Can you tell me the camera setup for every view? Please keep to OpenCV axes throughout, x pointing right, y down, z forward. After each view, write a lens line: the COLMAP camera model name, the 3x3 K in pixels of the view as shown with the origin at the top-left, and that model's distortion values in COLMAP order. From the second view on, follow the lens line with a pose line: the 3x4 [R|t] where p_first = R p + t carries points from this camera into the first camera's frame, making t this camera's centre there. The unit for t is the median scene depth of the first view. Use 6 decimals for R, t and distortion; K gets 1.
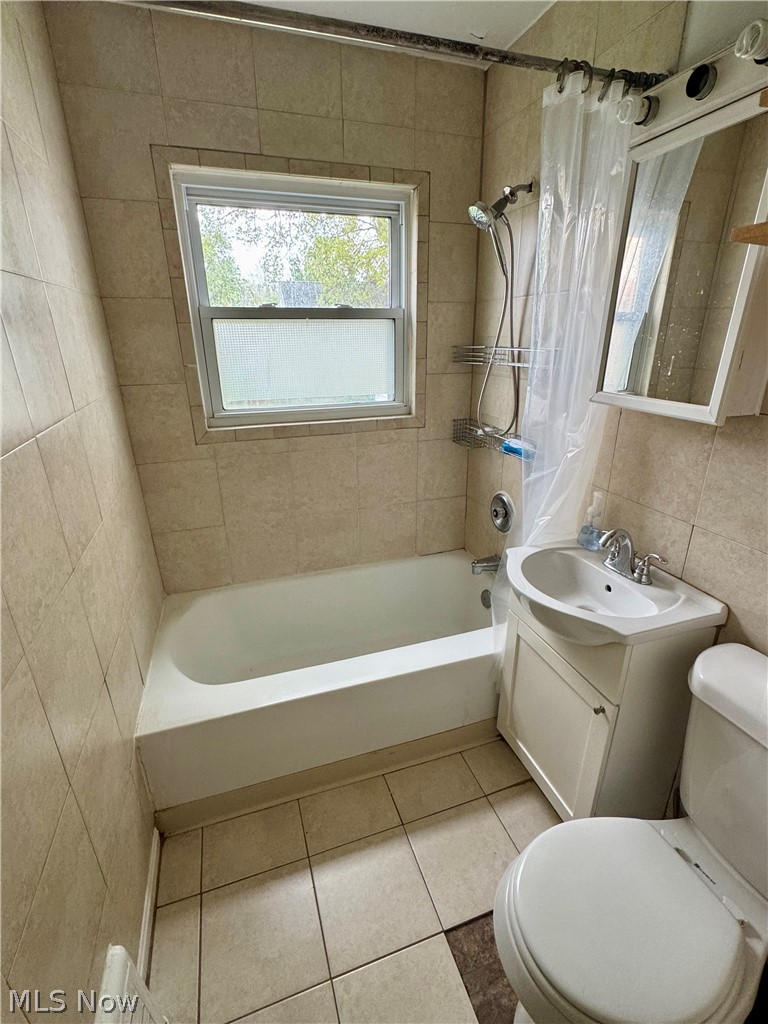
lens RADIAL K [[468.2, 0, 384.0], [0, 468.2, 512.0], [0, 0, 1]] dist [-0.006506, 0.000690]
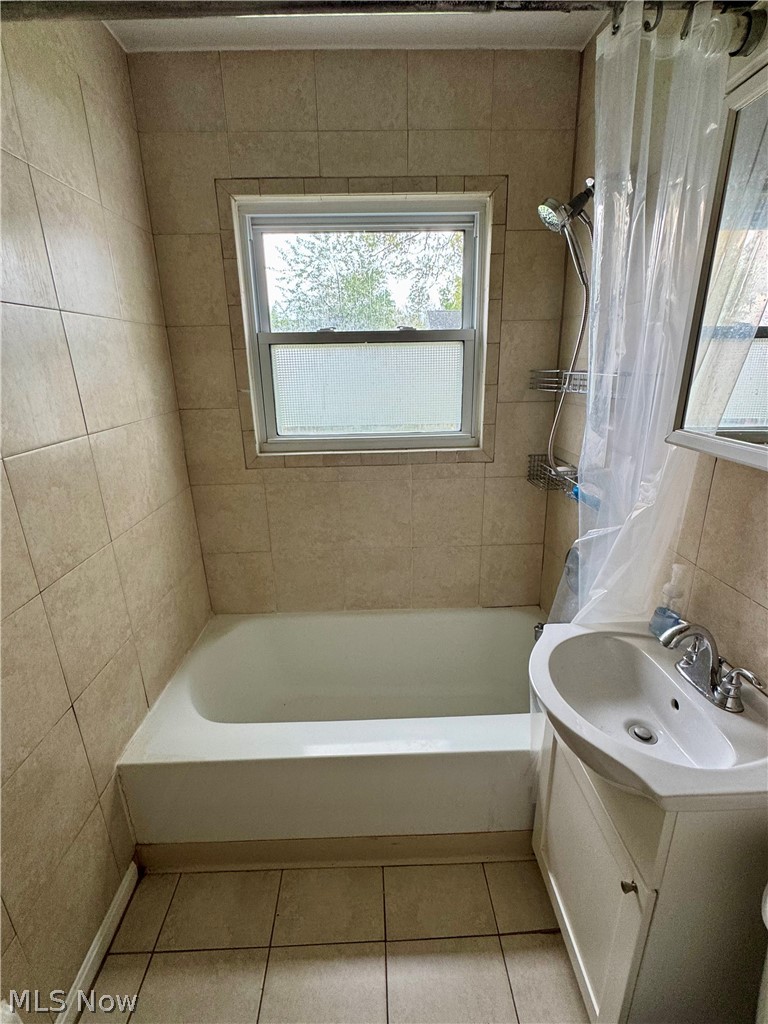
lens RADIAL K [[468.2, 0, 384.0], [0, 468.2, 512.0], [0, 0, 1]] dist [-0.006506, 0.000690]
pose [[0.956734, 0.078550, -0.280161, 0.173813], [-0.092734, 0.994976, -0.037717, -0.044275], [0.275791, 0.062065, 0.959212, 0.135727]]
